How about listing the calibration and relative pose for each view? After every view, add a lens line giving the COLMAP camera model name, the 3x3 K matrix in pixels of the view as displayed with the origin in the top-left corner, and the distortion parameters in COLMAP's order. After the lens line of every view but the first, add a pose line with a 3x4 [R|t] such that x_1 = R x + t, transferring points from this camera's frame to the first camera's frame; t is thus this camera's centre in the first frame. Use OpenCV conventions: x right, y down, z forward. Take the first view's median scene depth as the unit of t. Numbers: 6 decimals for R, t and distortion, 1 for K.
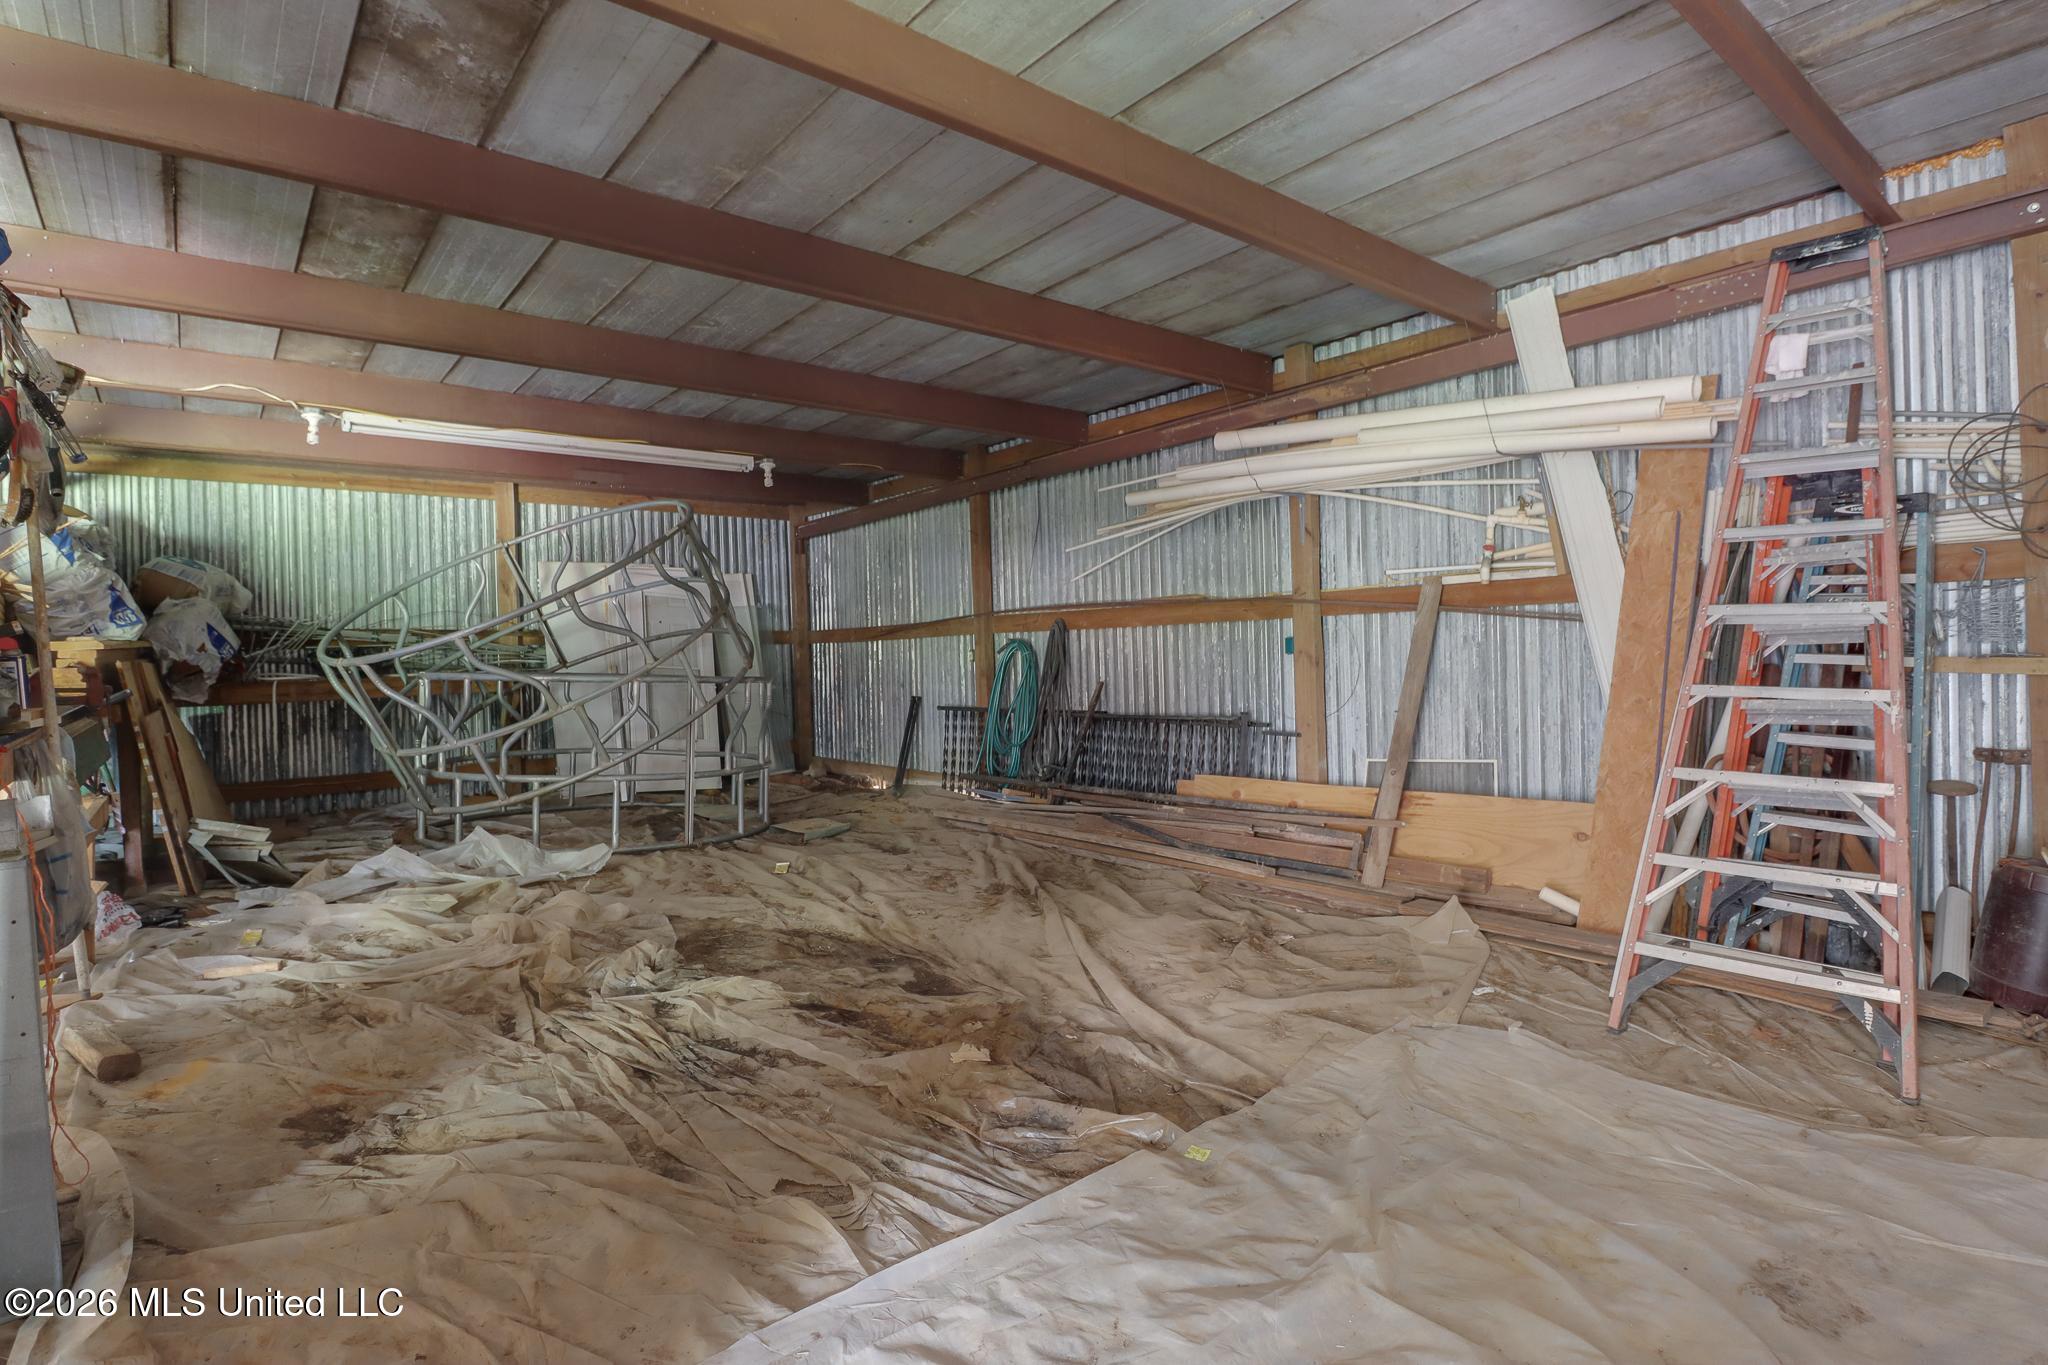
lens RADIAL K [[991.8, 0, 1023.3], [0, 991.8, 676.9], [0, 0, 1]] dist [-0.023892, -0.000180]
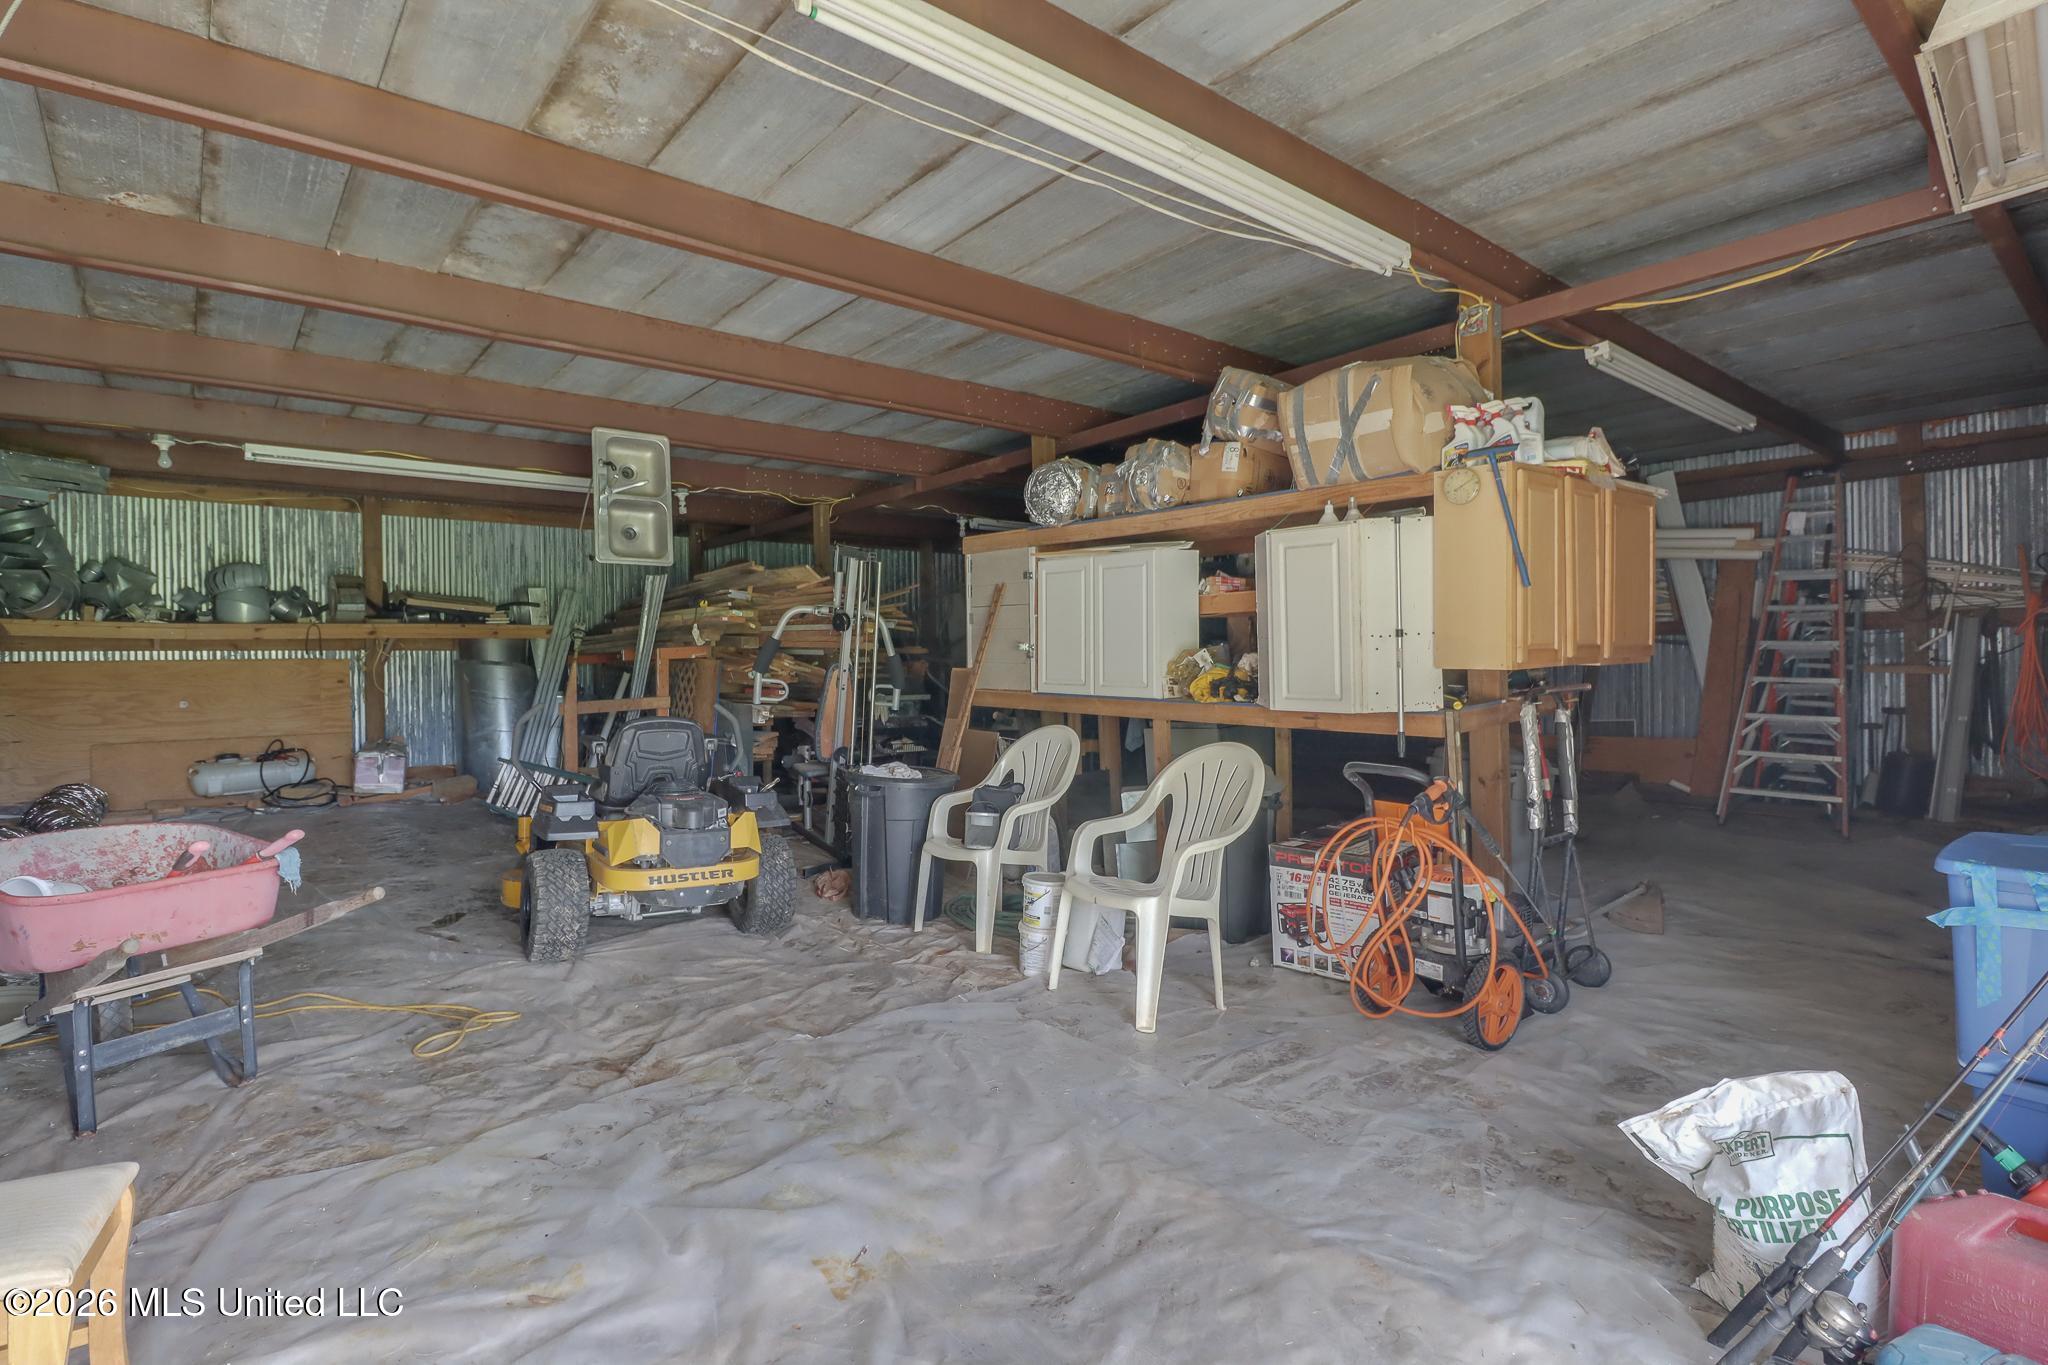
lens RADIAL K [[991.8, 0, 1021.7], [0, 991.8, 678.2], [0, 0, 1]] dist [-0.023892, -0.000180]
pose [[0.999945, 0.009179, 0.005069, -0.950711], [-0.009159, 0.999951, -0.003849, 0.035210], [-0.005104, 0.003803, 0.999980, -1.165295]]
